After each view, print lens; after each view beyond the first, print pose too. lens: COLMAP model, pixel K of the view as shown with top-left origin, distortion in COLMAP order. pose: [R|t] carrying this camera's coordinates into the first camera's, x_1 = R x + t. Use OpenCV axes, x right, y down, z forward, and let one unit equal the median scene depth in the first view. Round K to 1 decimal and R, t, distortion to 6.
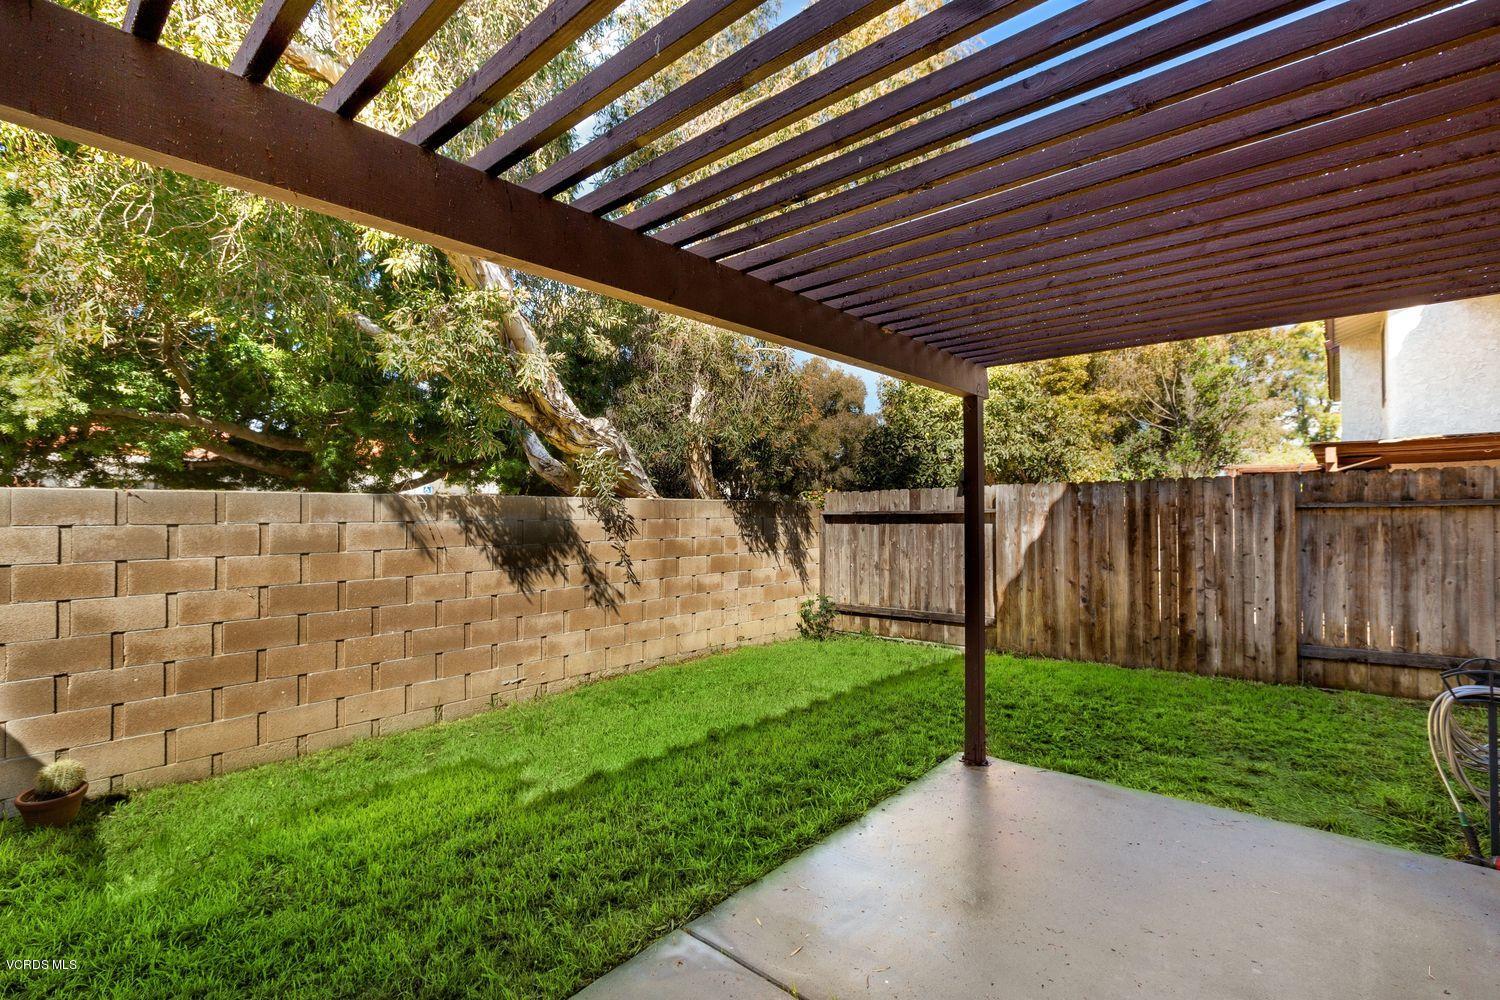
lens RADIAL K [[667.3, 0, 751.9], [0, 667.3, 503.4], [0, 0, 1]] dist [0.001958, -0.001177]
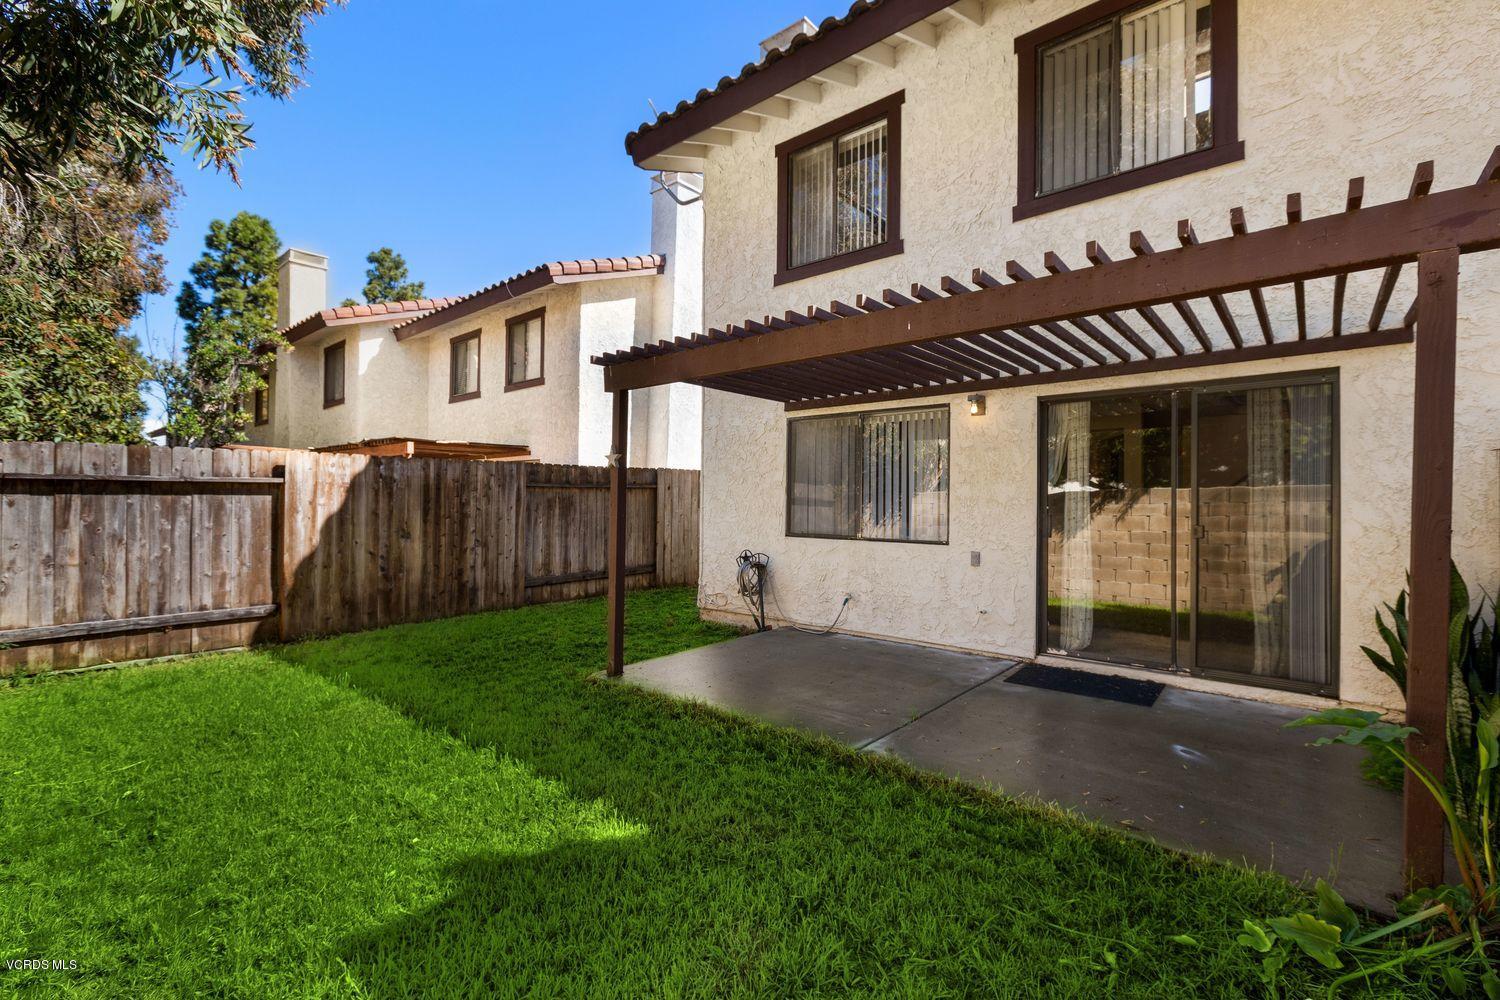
lens RADIAL K [[667.3, 0, 752.3], [0, 667.3, 500.8], [0, 0, 1]] dist [0.001958, -0.001177]
pose [[-0.000197, 0.004240, 0.999991, -0.527002], [-0.025054, 0.999677, -0.004243, 0.026803], [-0.999686, -0.025055, -0.000091, 0.406484]]
